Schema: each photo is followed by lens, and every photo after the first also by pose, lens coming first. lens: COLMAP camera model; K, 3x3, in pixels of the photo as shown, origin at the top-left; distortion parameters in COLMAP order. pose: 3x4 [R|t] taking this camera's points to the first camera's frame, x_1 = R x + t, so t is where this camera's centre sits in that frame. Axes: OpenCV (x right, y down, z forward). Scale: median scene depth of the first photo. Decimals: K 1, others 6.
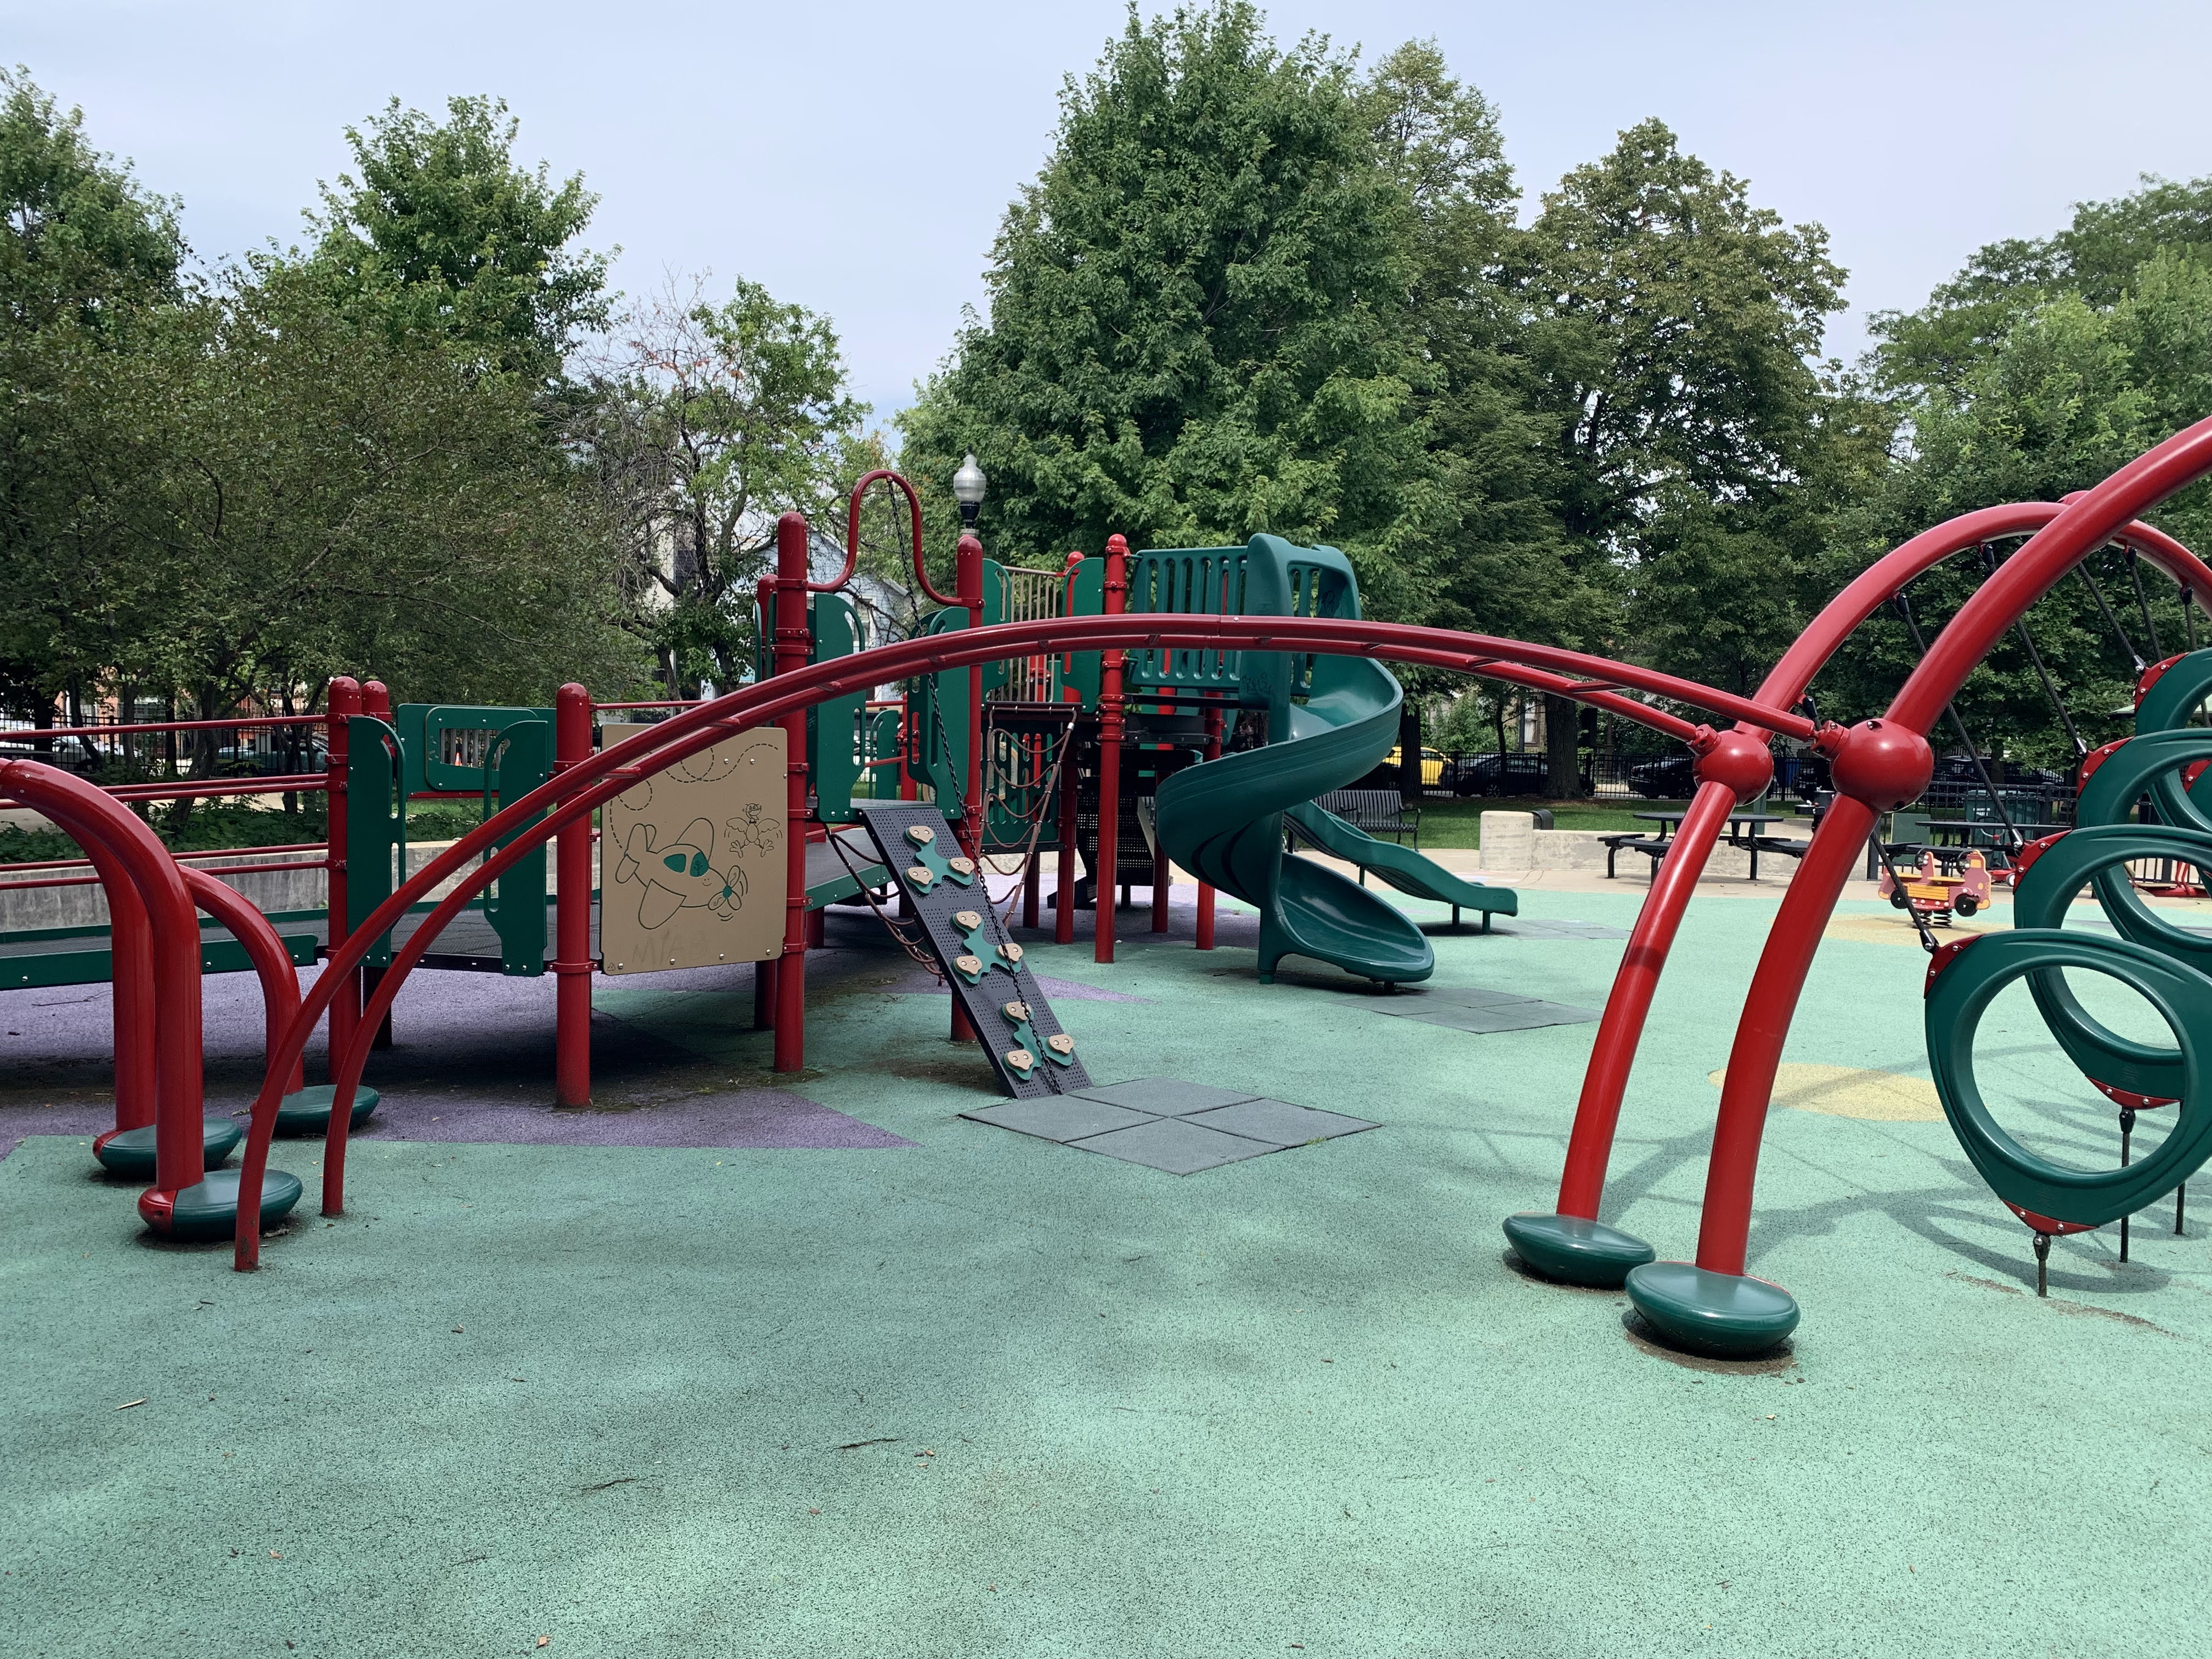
lens RADIAL K [[1671.0, 0, 1124.3], [0, 1671.0, 859.0], [0, 0, 1]] dist [0.007344, -0.005610]
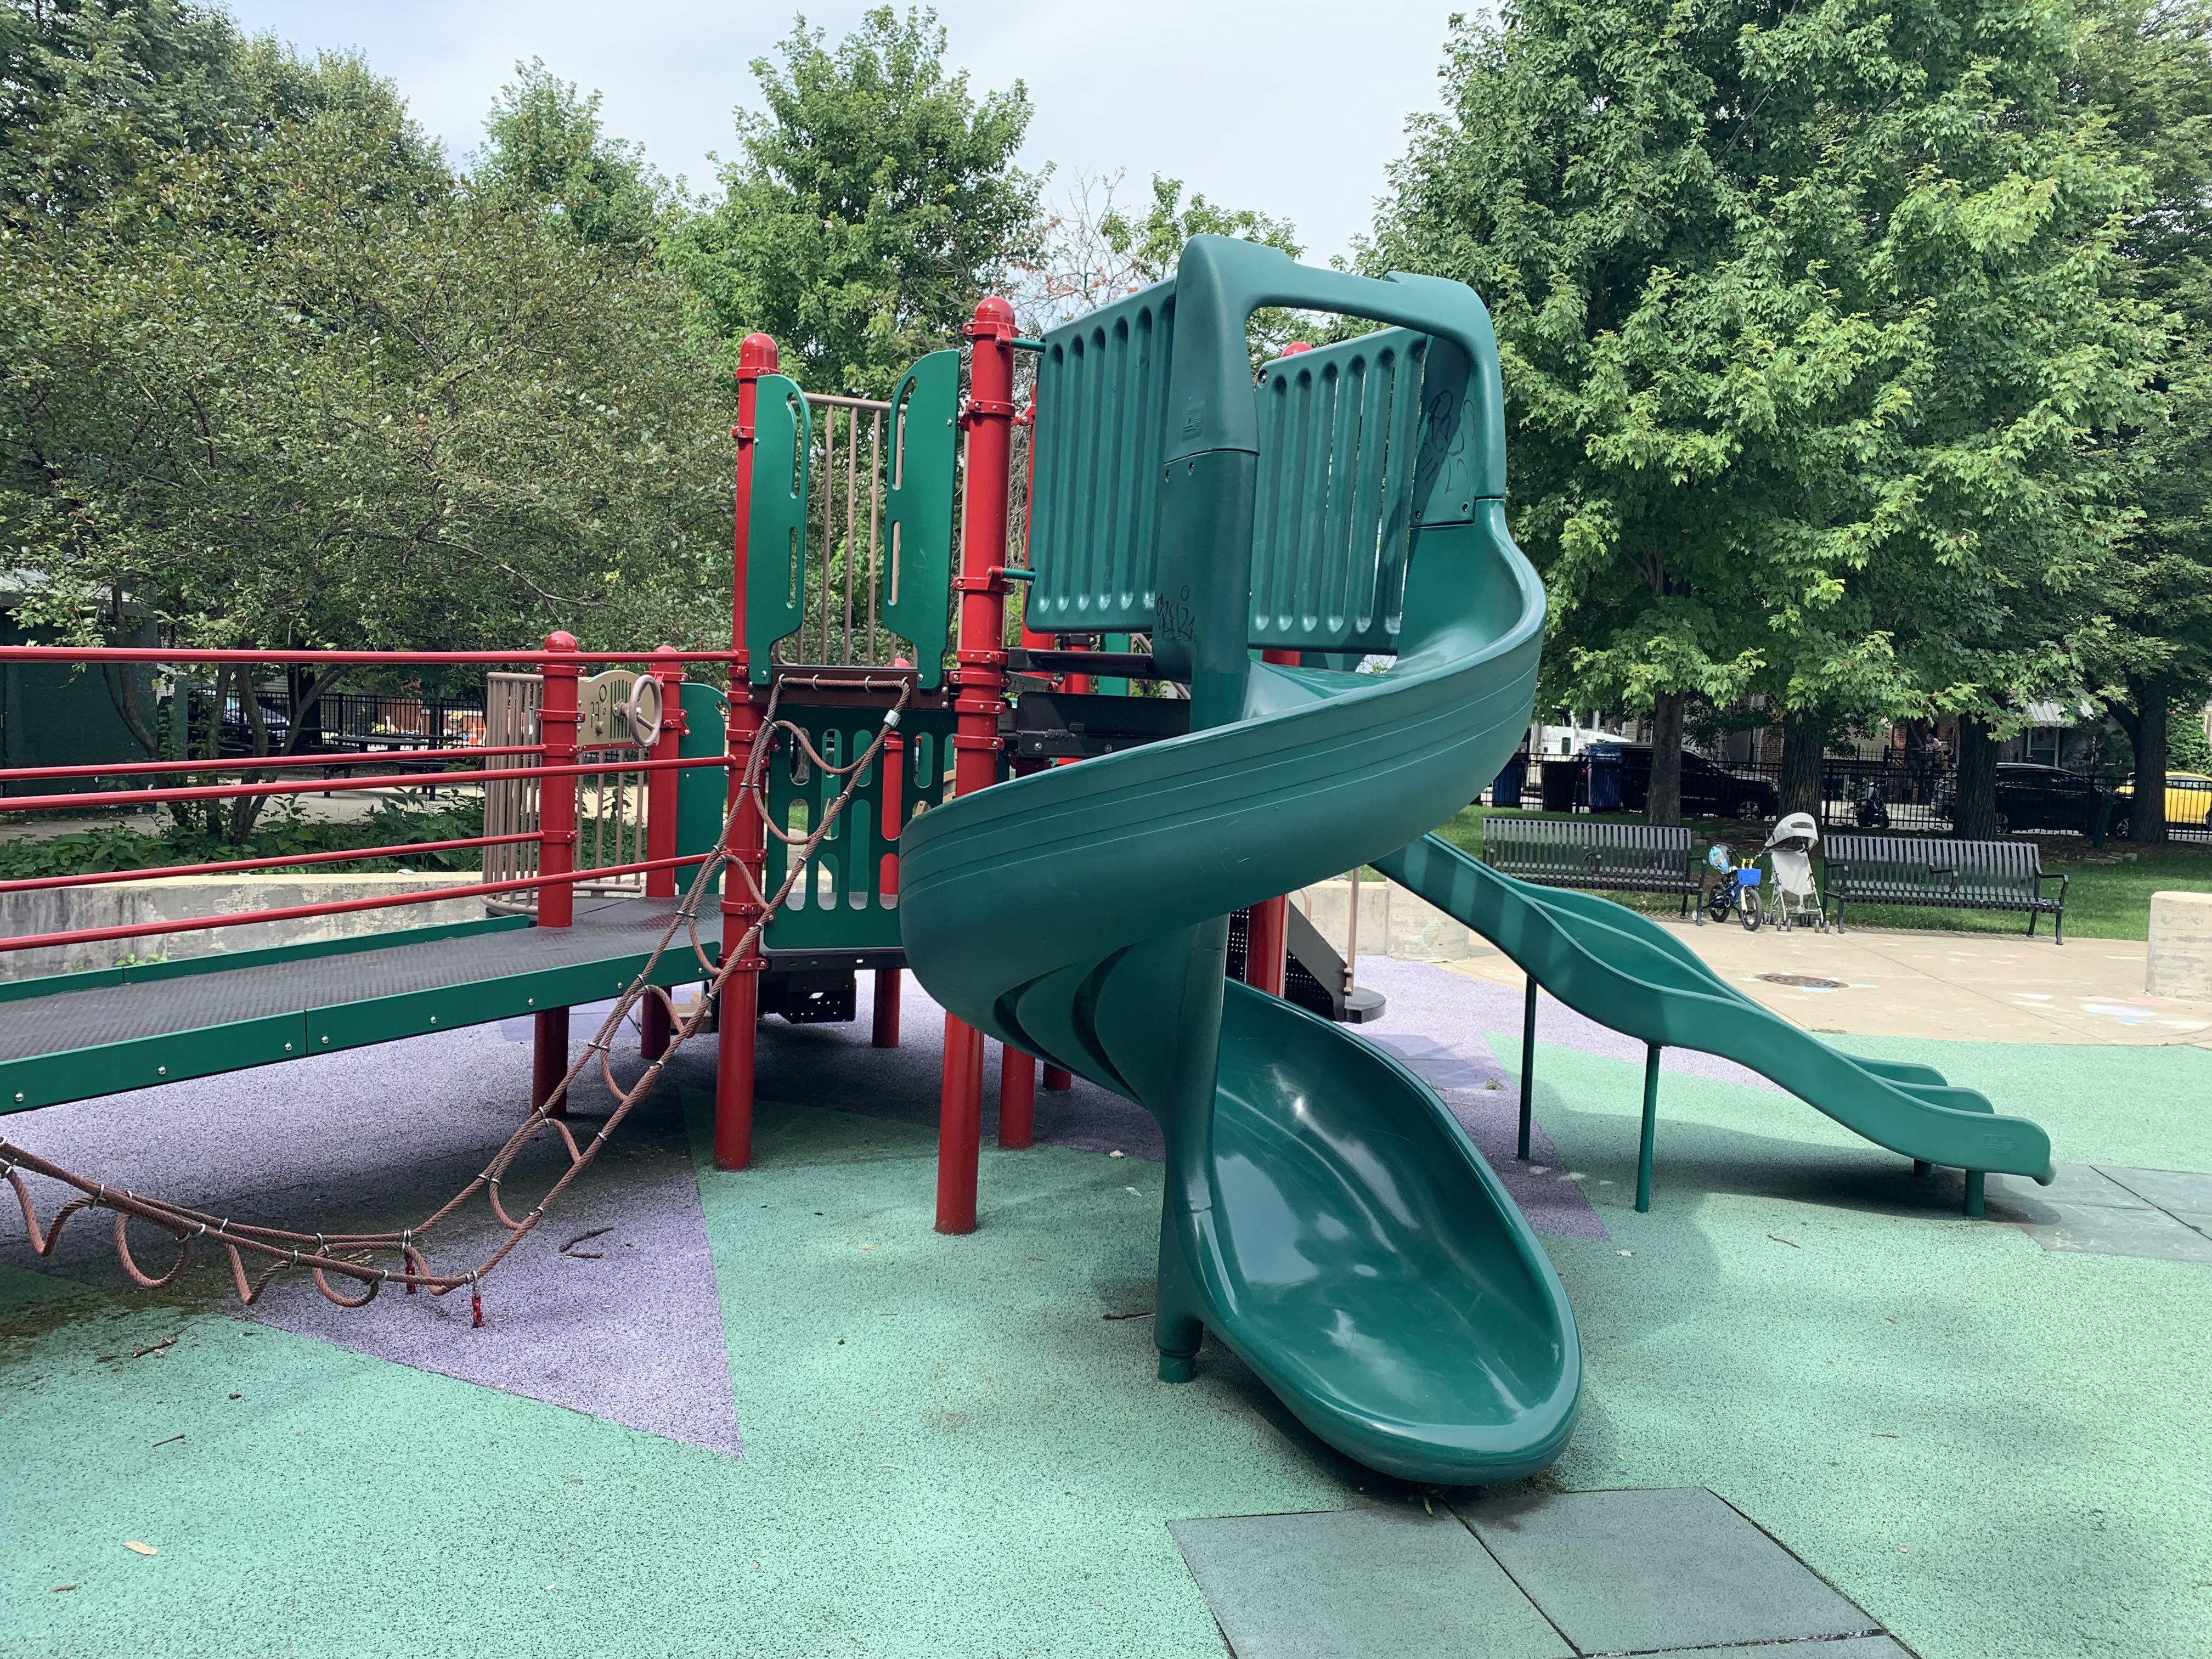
lens RADIAL K [[1698.1, 0, 1117.5], [0, 1698.1, 819.3], [0, 0, 1]] dist [0.005676, 0.004246]
pose [[0.918198, 0.036227, -0.394461, 0.103701], [-0.047616, 0.998683, -0.019119, -0.021505], [0.393248, 0.036338, 0.918714, 0.283179]]
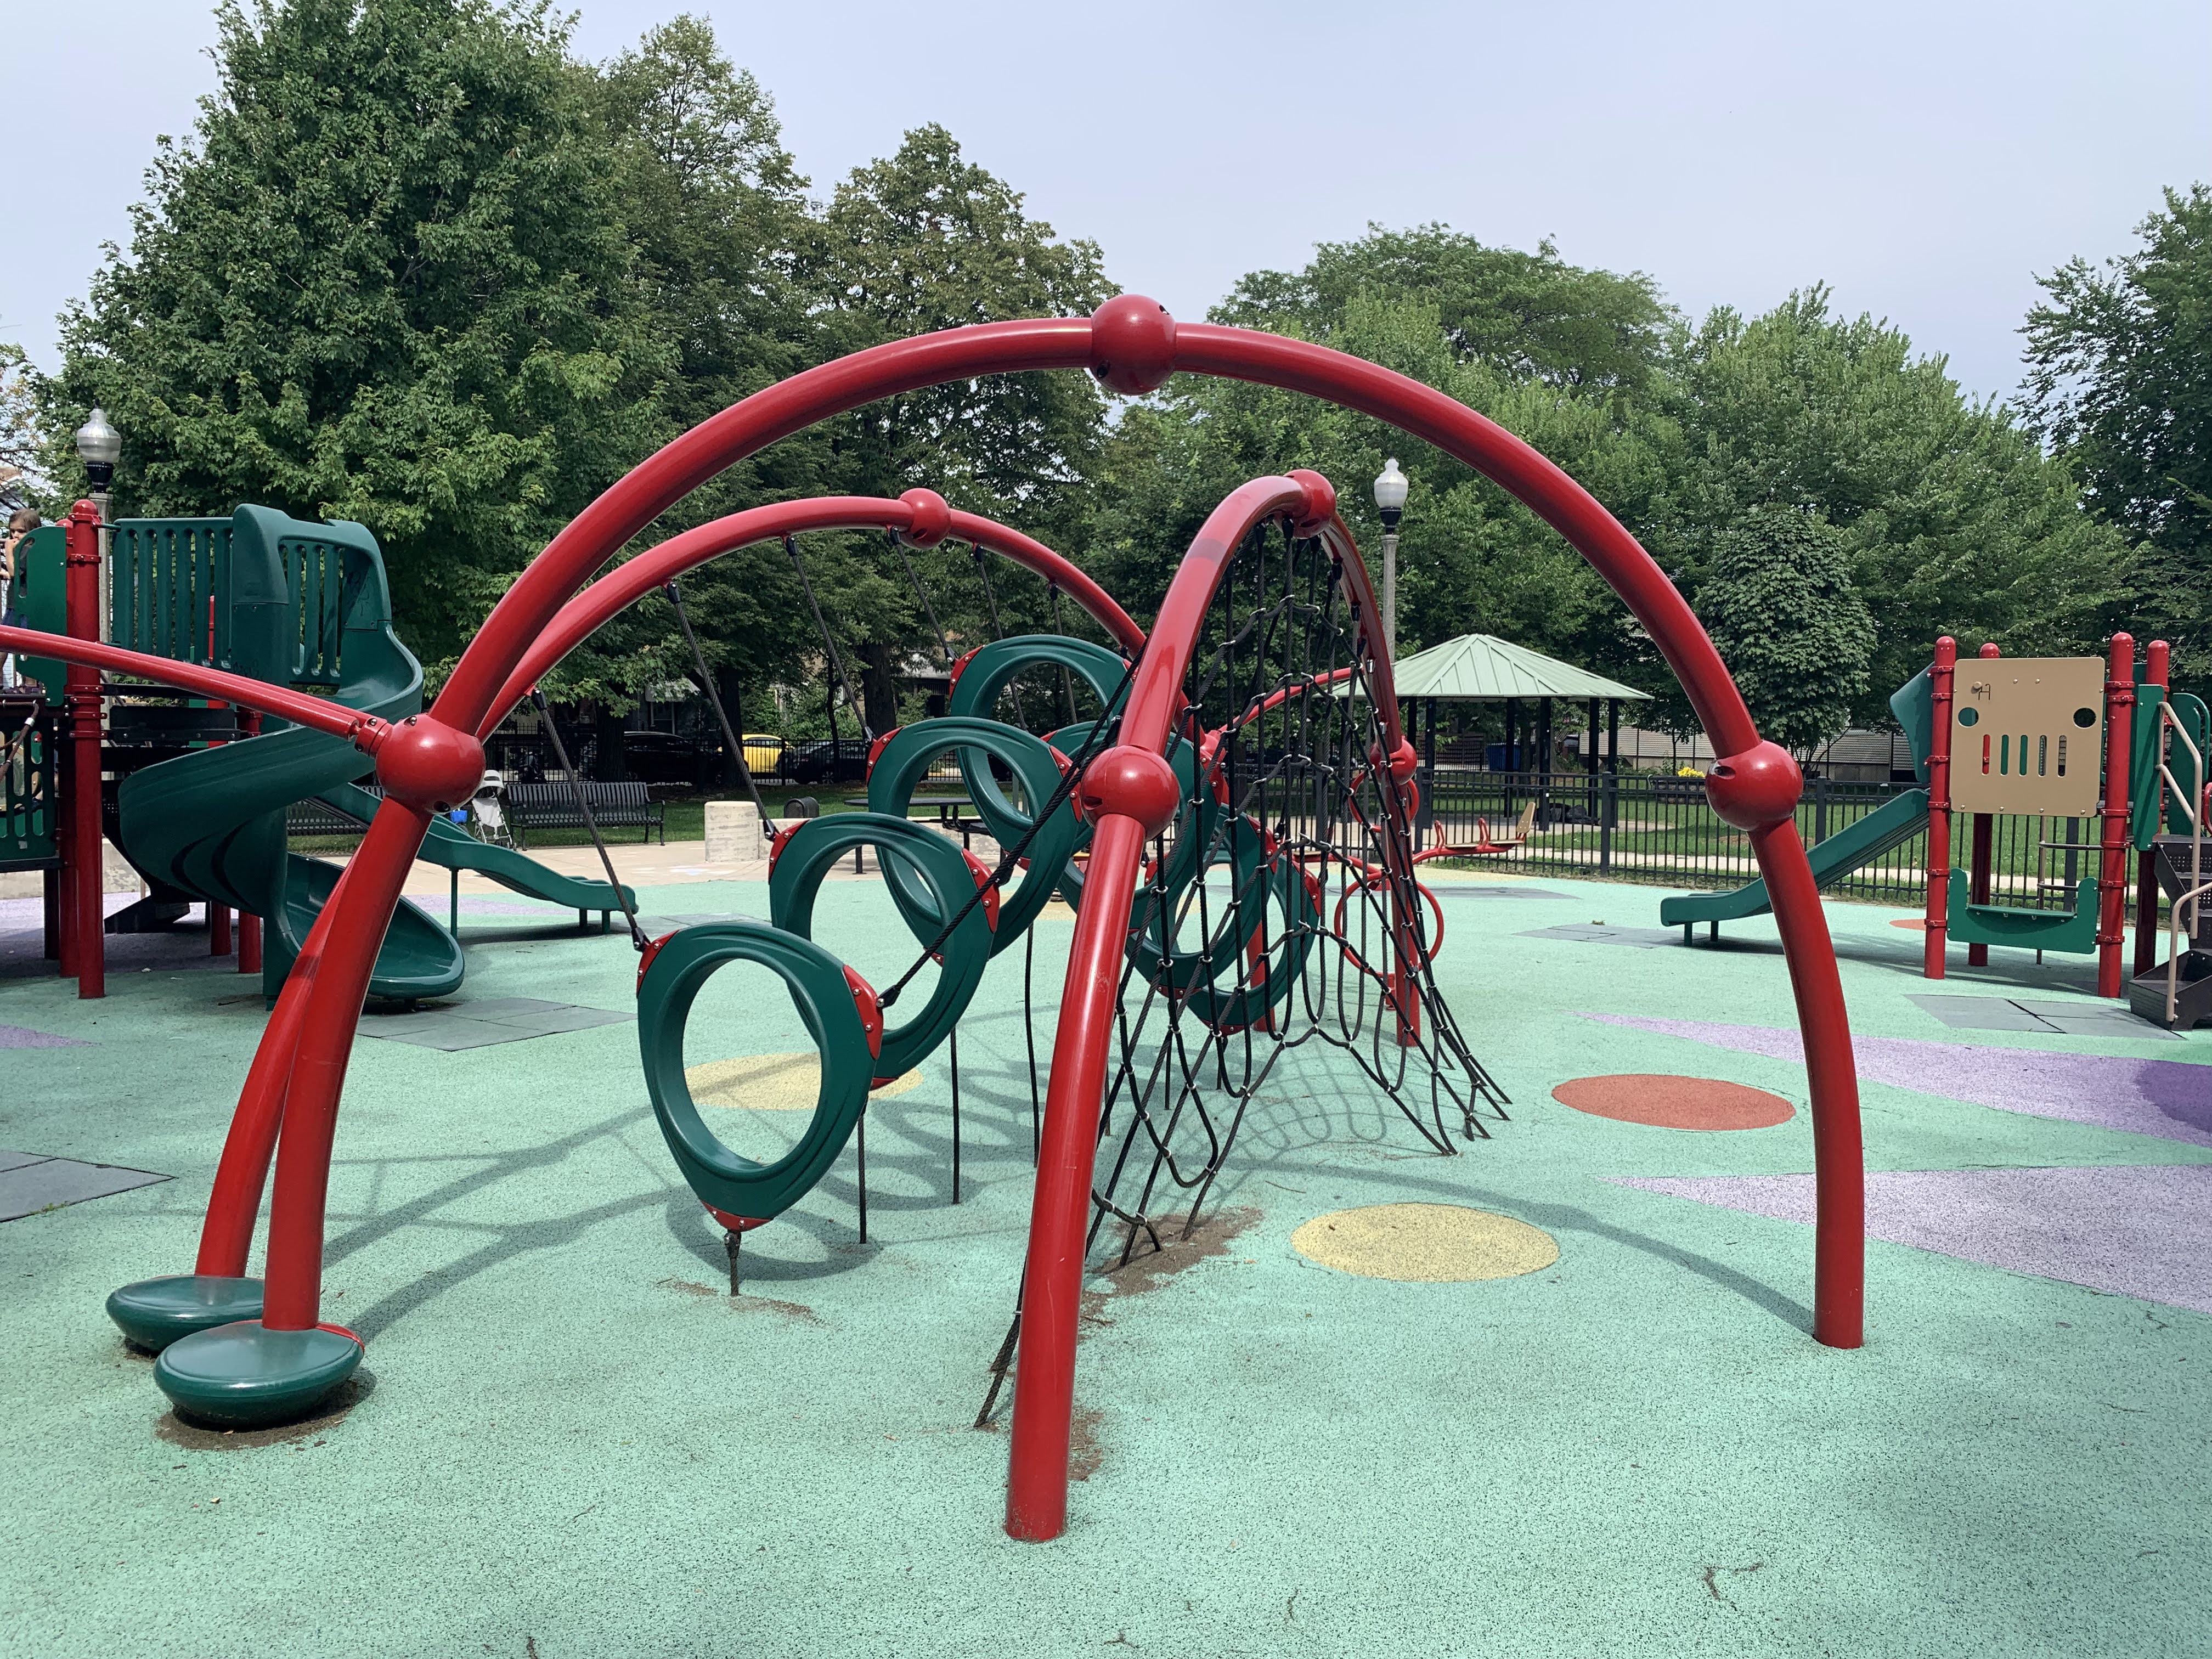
lens RADIAL K [[1673.5, 0, 1123.9], [0, 1673.5, 822.3], [0, 0, 1]] dist [0.007040, -0.002664]
pose [[0.937598, -0.032876, 0.346165, 0.093671], [0.037810, 0.999257, -0.007510, -0.000027], [-0.345661, 0.020130, 0.938144, -0.001695]]
